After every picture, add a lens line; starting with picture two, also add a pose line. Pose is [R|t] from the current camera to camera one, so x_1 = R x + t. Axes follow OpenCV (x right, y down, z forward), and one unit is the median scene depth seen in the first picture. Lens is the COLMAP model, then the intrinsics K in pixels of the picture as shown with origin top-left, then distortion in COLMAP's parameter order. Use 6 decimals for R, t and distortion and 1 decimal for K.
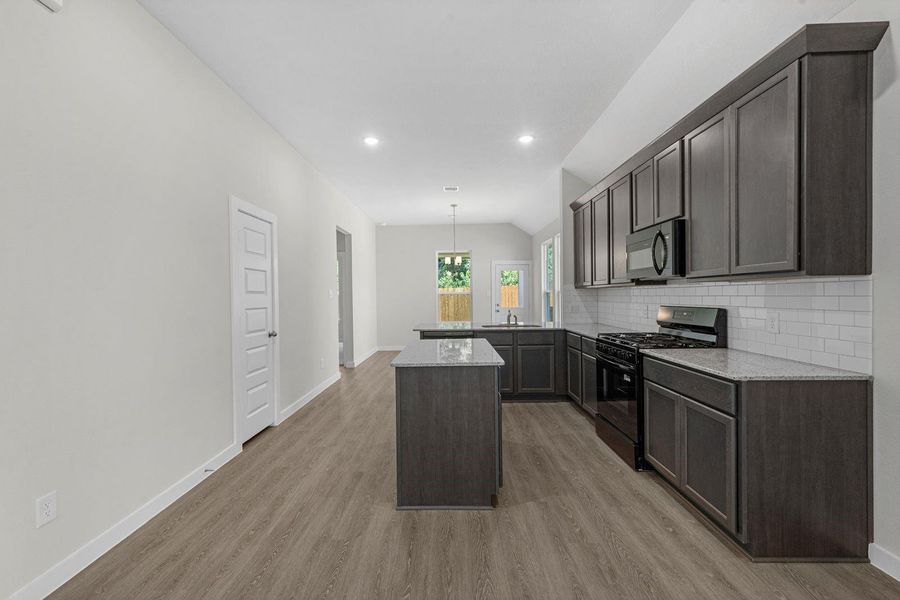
lens RADIAL K [[374.7, 0, 450.3], [0, 374.7, 298.4], [0, 0, 1]] dist [0.000761, -0.000157]
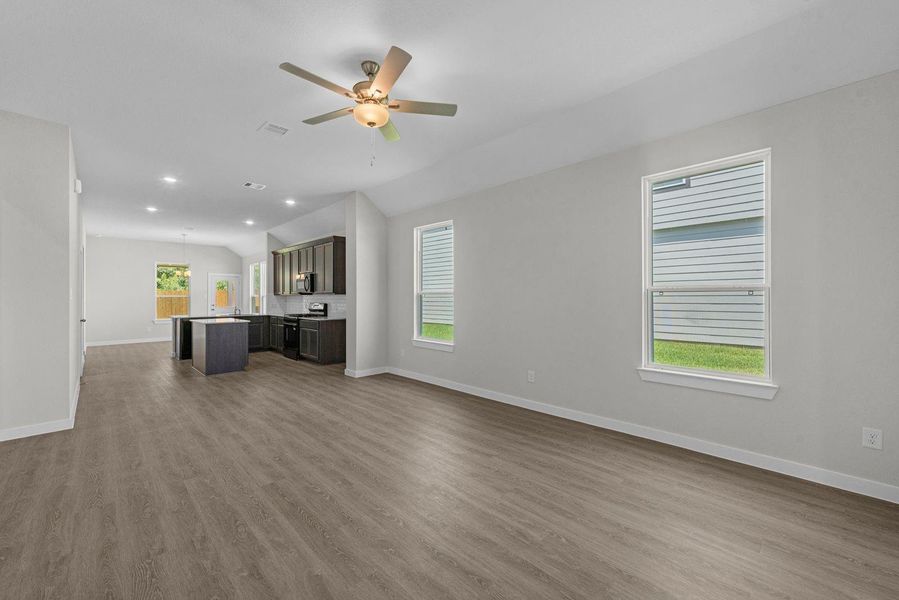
lens RADIAL K [[363.2, 0, 449.0], [0, 363.2, 299.4], [0, 0, 1]] dist [0.004935, -0.000262]
pose [[0.713107, 0.007988, 0.701010, -0.509119], [-0.002815, 0.999960, -0.008531, 0.013057], [-0.701050, 0.004110, 0.713100, -1.459995]]
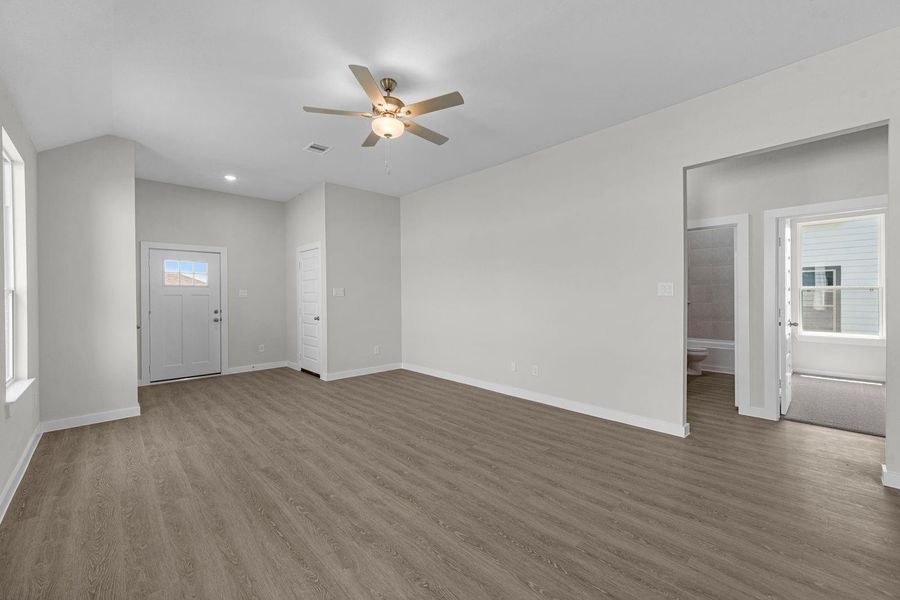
lens RADIAL K [[354.5, 0, 443.8], [0, 354.5, 300.0], [0, 0, 1]] dist [0.000755, 0.000128]
pose [[-0.731203, 0.028813, -0.681551, 0.416209], [0.014945, 0.999544, 0.026224, -0.006209], [0.681996, 0.008989, -0.731301, -0.057821]]
